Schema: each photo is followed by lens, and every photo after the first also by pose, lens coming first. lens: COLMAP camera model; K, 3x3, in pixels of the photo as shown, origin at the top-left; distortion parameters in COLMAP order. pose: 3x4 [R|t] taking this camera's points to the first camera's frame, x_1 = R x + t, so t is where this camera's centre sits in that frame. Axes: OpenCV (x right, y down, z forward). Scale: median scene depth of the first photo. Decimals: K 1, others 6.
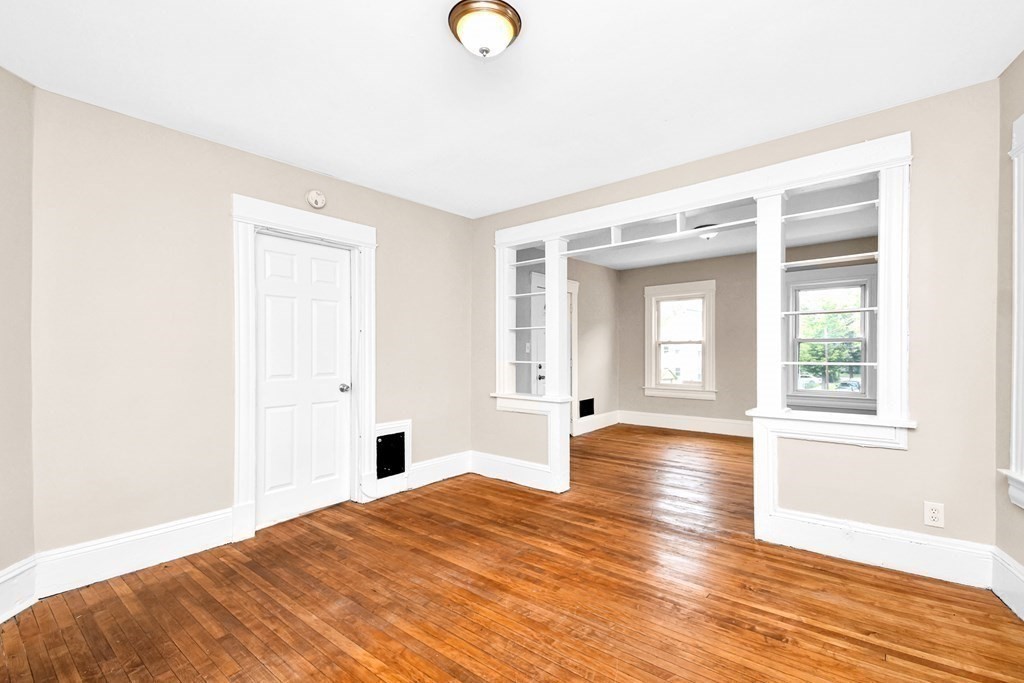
lens RADIAL K [[461.4, 0, 517.9], [0, 461.4, 344.5], [0, 0, 1]] dist [0.052850, -0.030173]
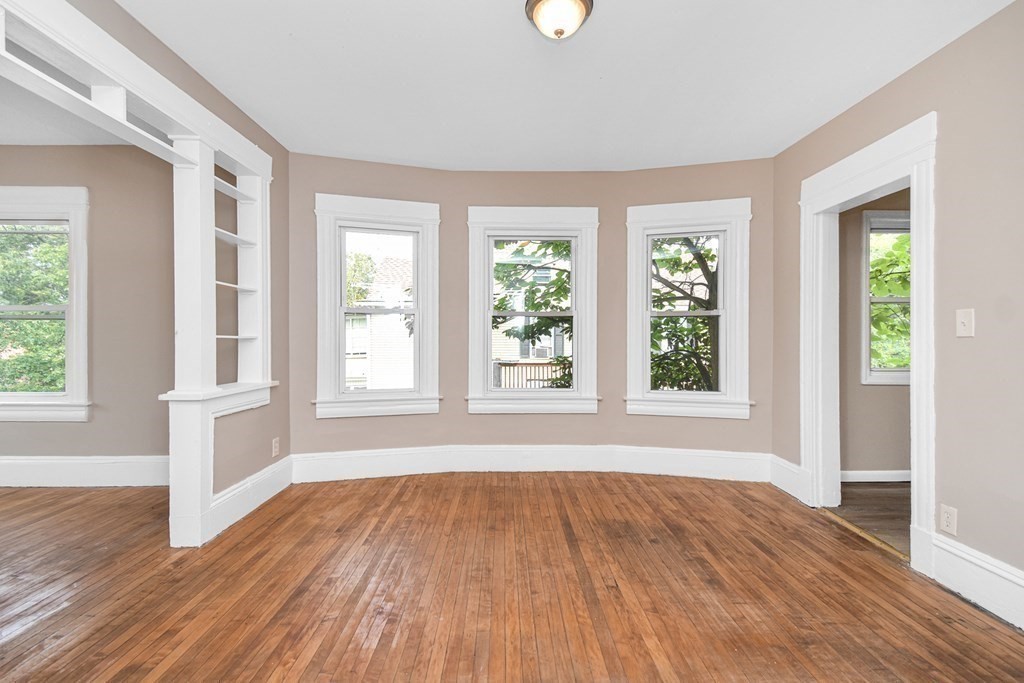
lens RADIAL K [[474.6, 0, 516.3], [0, 474.6, 343.7], [0, 0, 1]] dist [0.059706, -0.029710]
pose [[-0.657528, -0.001013, 0.753430, -0.505242], [-0.014076, 0.999841, -0.010940, 0.045406], [-0.753299, -0.017798, -0.657438, 1.088577]]
